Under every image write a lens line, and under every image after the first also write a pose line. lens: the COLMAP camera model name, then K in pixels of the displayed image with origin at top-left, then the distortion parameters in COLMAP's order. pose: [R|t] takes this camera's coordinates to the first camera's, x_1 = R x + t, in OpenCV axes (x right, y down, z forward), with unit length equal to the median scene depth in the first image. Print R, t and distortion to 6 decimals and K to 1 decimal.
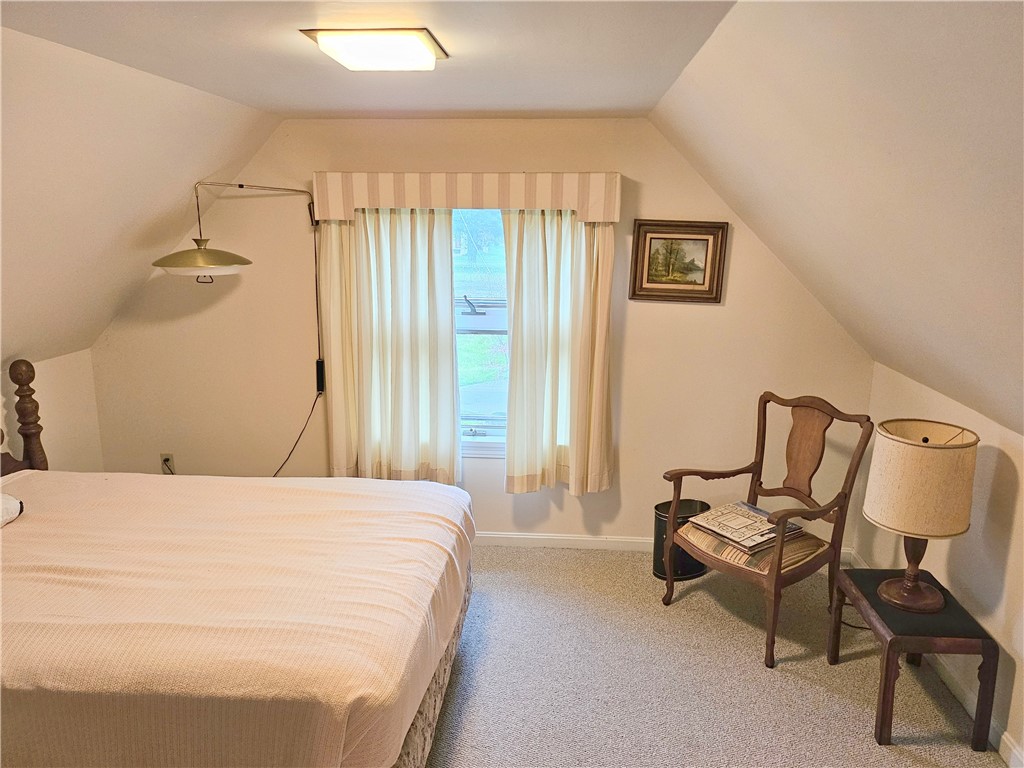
lens RADIAL K [[719.9, 0, 526.4], [0, 719.9, 366.9], [0, 0, 1]] dist [0.056480, -0.067139]
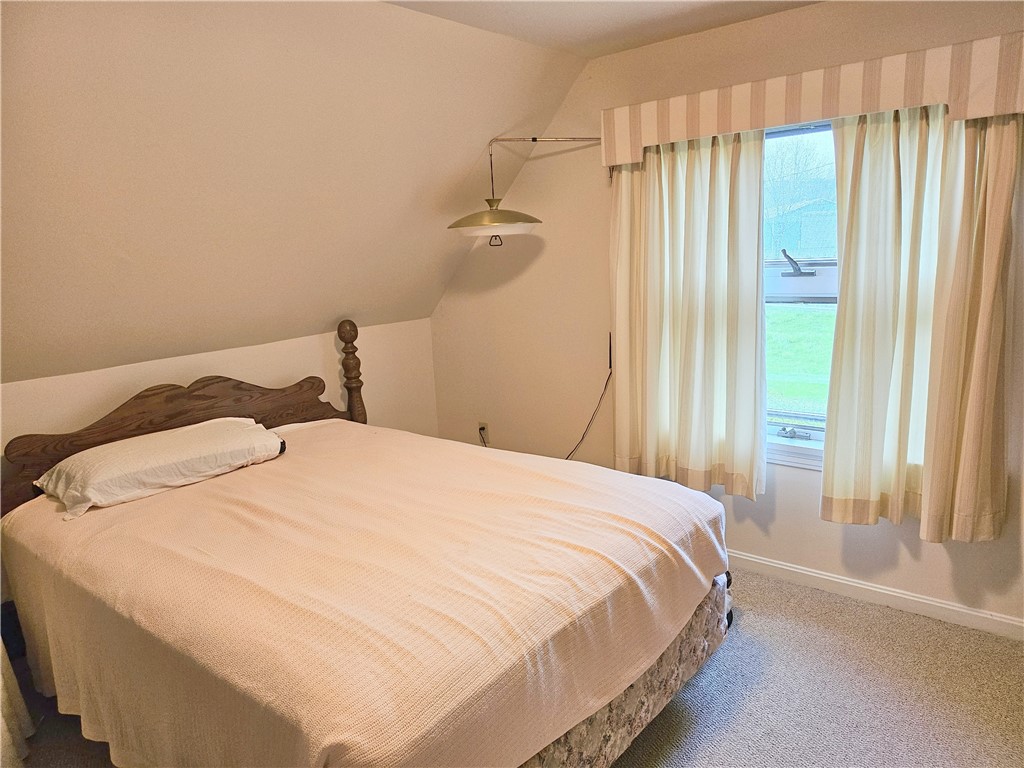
lens RADIAL K [[719.9, 0, 513.8], [0, 719.9, 379.0], [0, 0, 1]] dist [0.056480, -0.067139]
pose [[0.820940, 0.063199, -0.567506, 0.130291], [-0.057303, 0.997957, 0.028242, 0.032613], [0.568132, 0.009335, 0.822885, 0.231829]]
